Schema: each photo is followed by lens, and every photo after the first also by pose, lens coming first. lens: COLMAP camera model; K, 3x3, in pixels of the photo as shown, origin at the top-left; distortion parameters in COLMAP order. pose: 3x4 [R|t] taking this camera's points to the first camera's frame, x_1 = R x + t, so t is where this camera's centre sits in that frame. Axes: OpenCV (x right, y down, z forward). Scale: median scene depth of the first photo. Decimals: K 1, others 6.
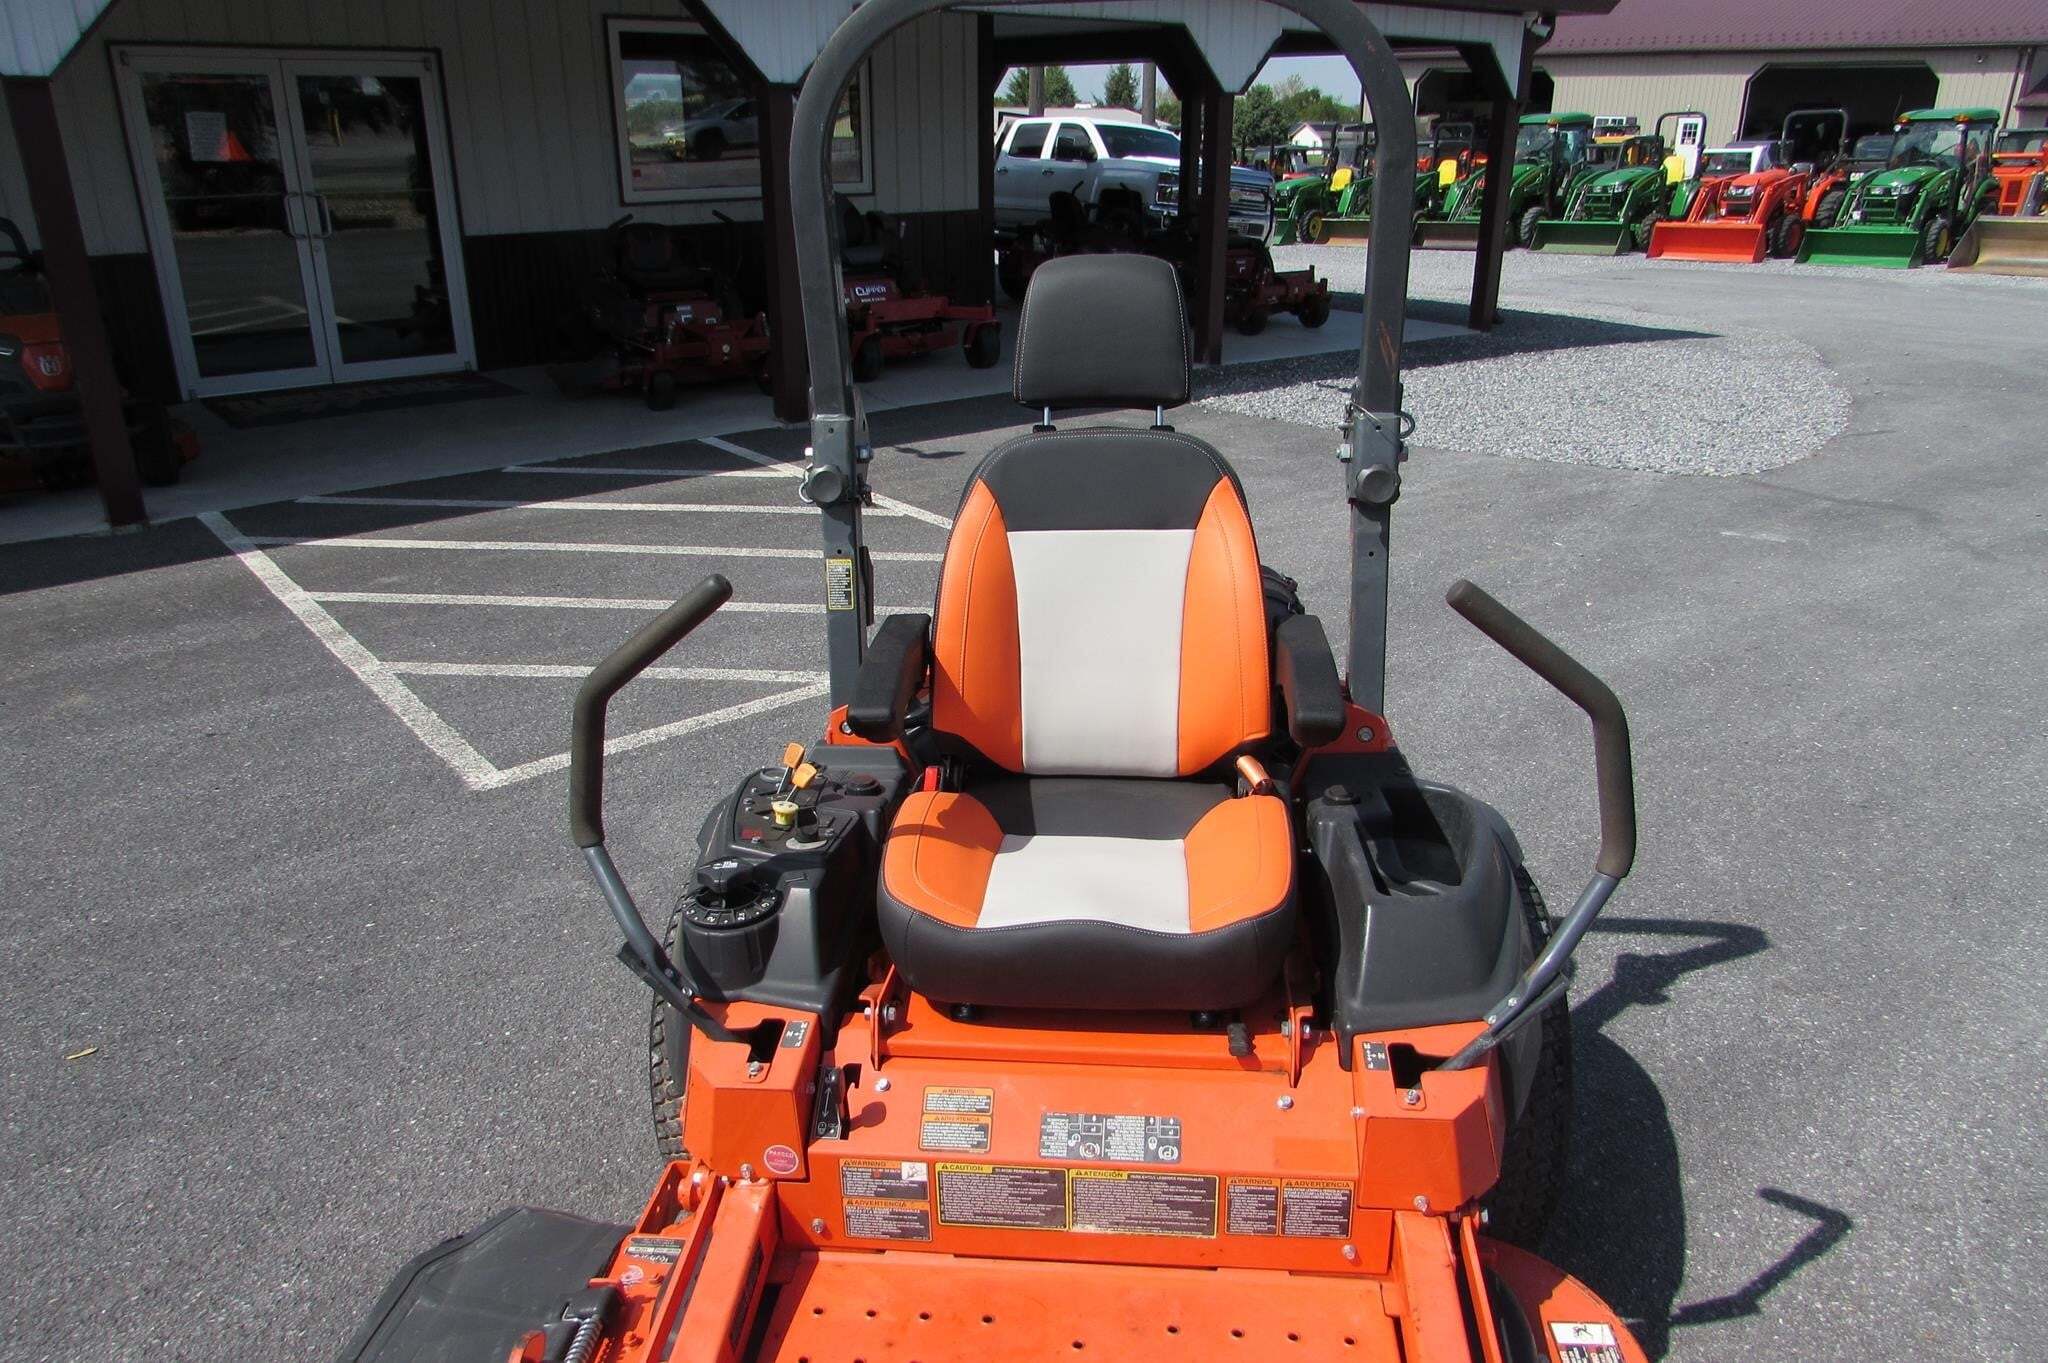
lens RADIAL K [[1458.8, 0, 1028.4], [0, 1458.8, 705.2], [0, 0, 1]] dist [-0.042791, 0.029634]
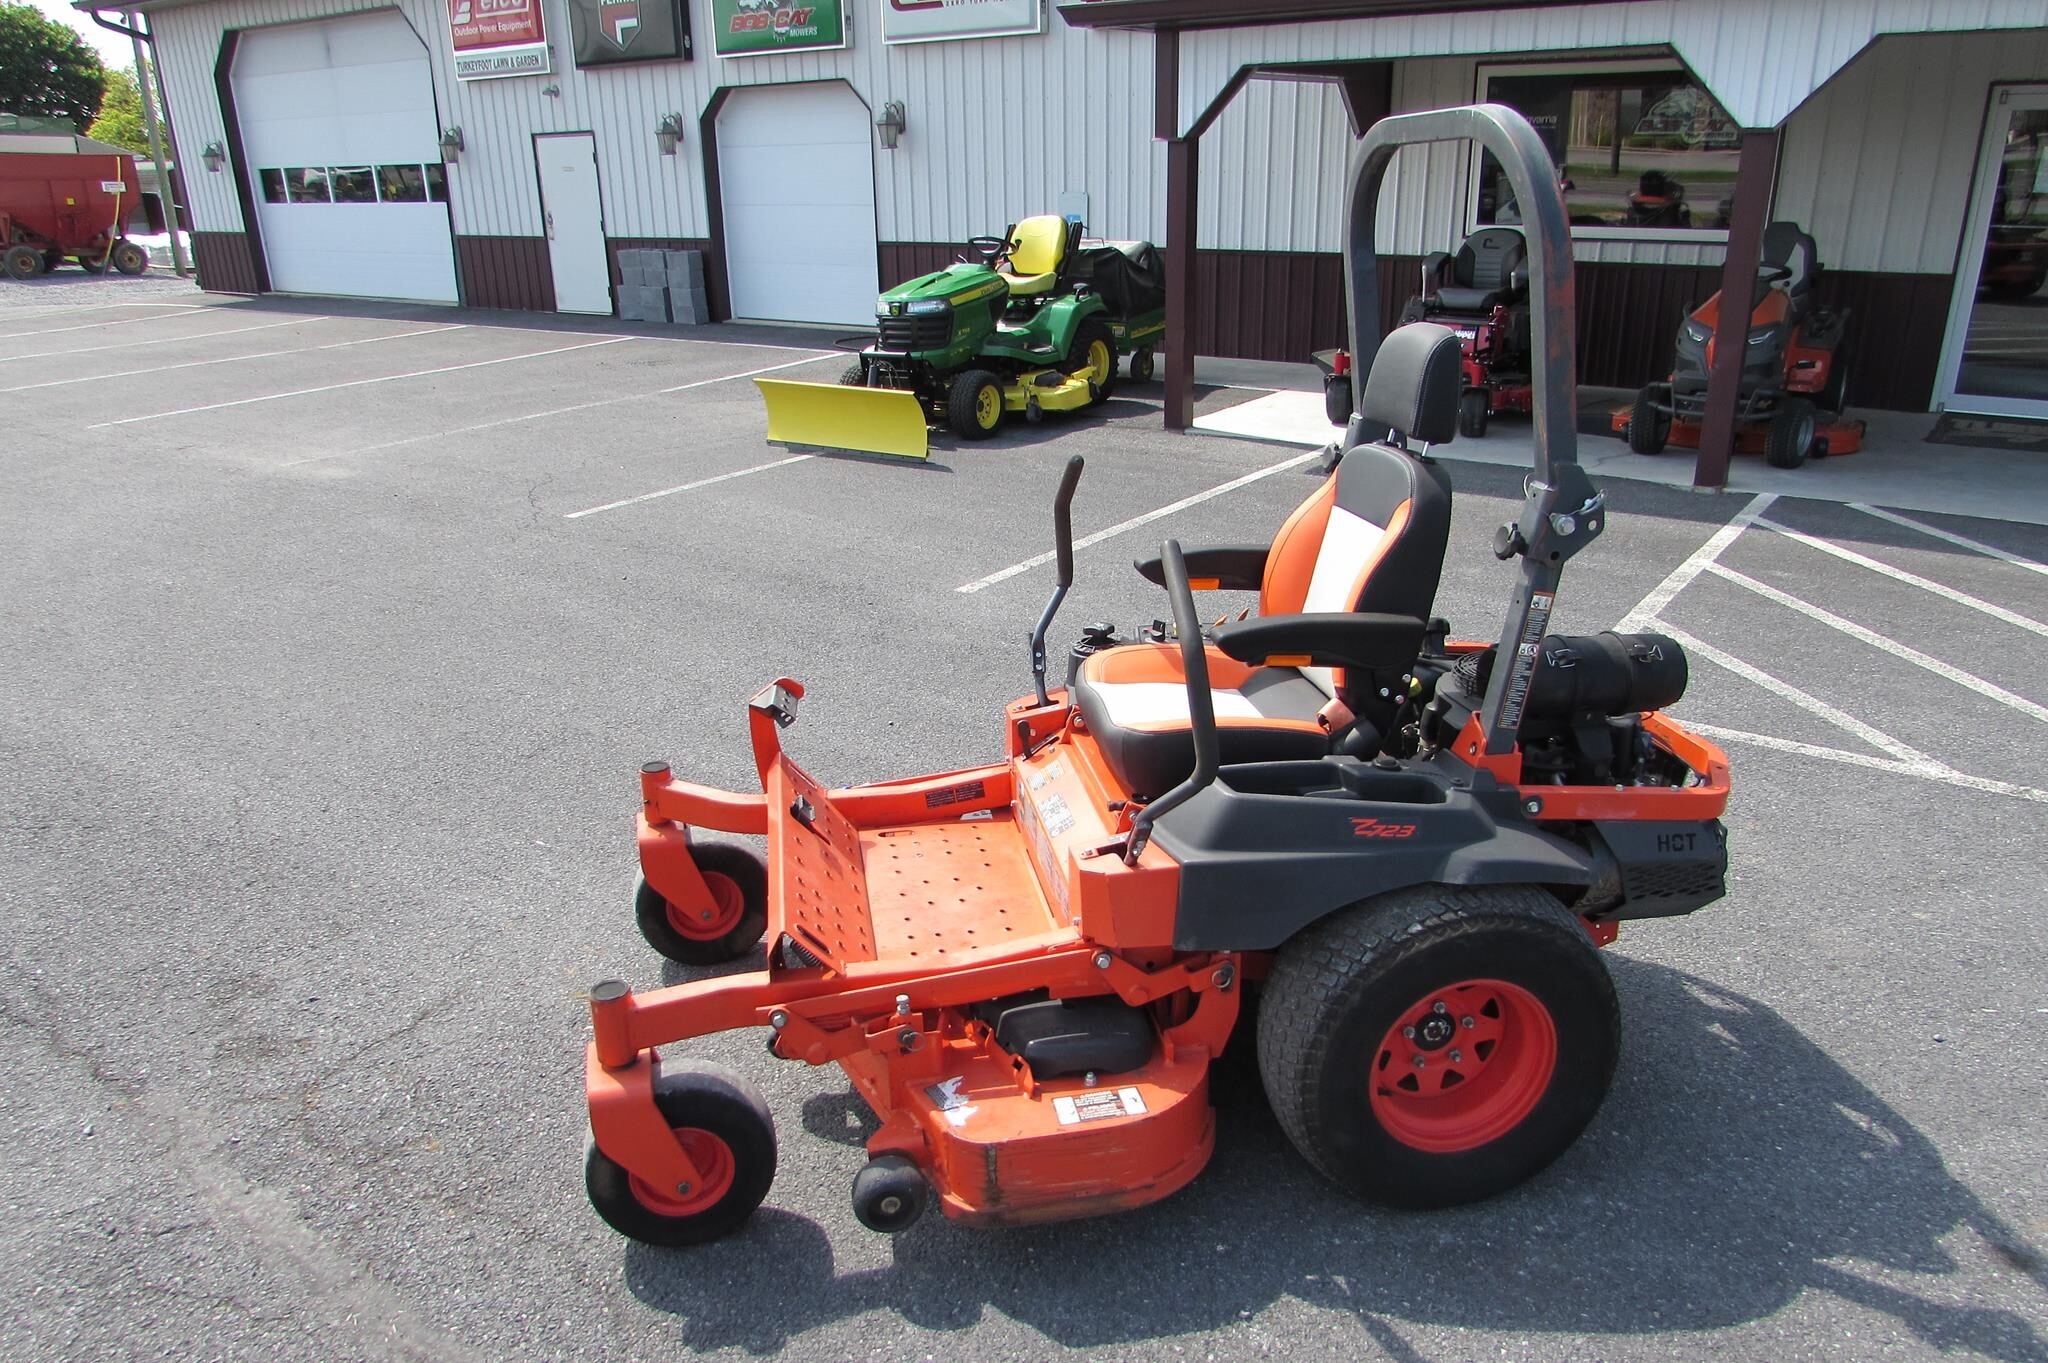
lens RADIAL K [[1458.8, 0, 1029.7], [0, 1458.8, 716.2], [0, 0, 1]] dist [-0.042791, 0.029634]
pose [[0.265473, 0.354024, -0.896767, 0.425429], [-0.349294, 0.902269, 0.252794, -0.063082], [0.898620, 0.246125, 0.363186, 0.088386]]
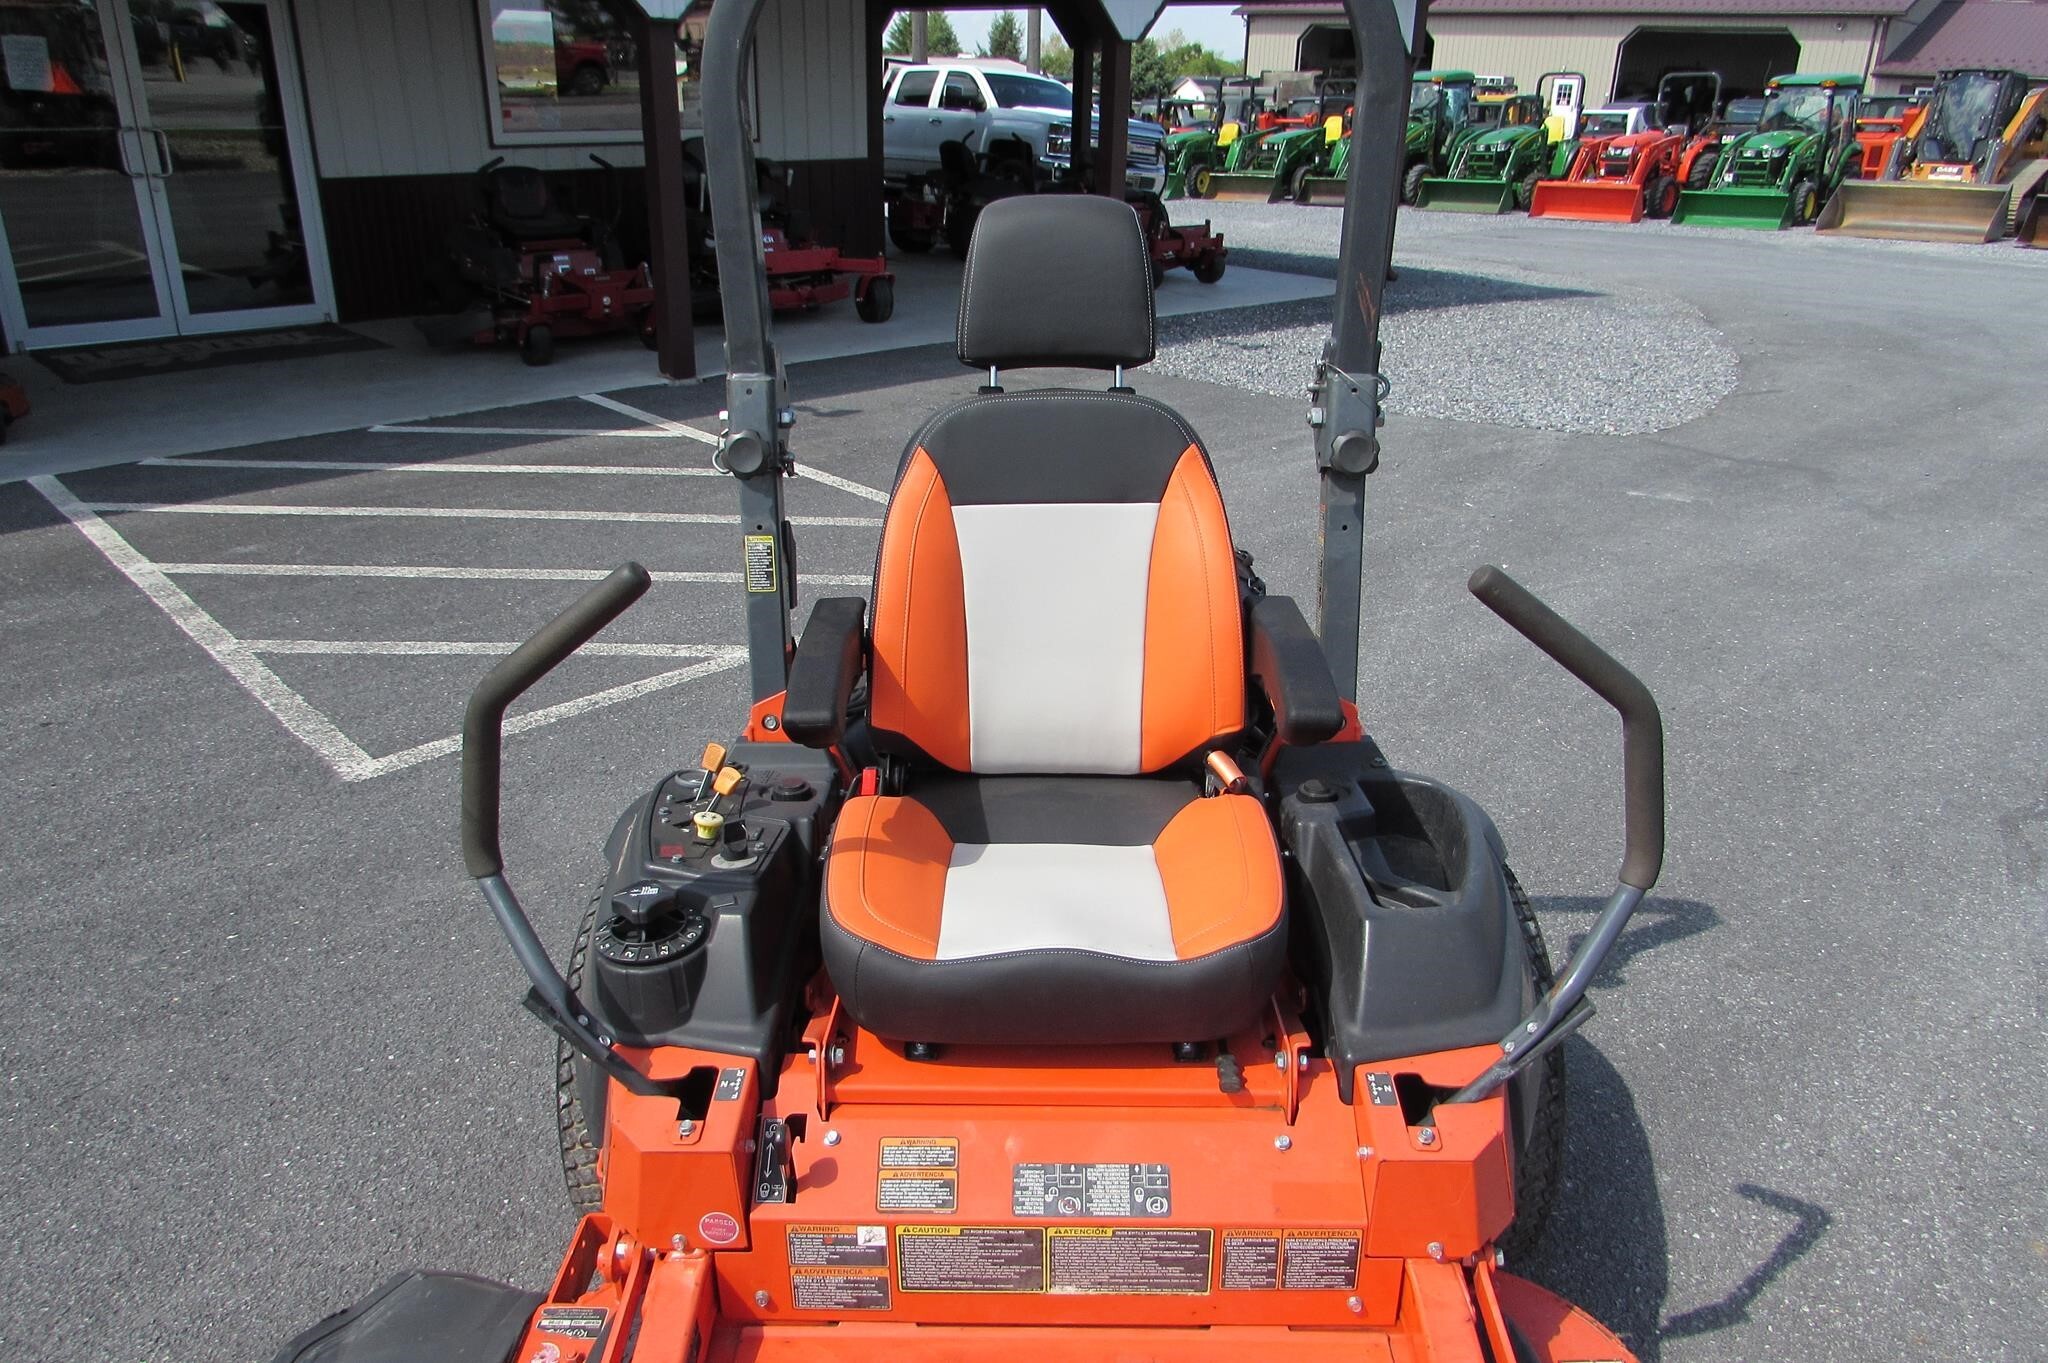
lens RADIAL K [[1458.8, 0, 1033.0], [0, 1458.8, 703.2], [0, 0, 1]] dist [-0.042791, 0.029634]
pose [[0.996740, -0.014445, 0.079383, -0.012782], [0.012228, 0.999523, 0.028352, -0.007554], [-0.079754, -0.027289, 0.996441, 0.033201]]
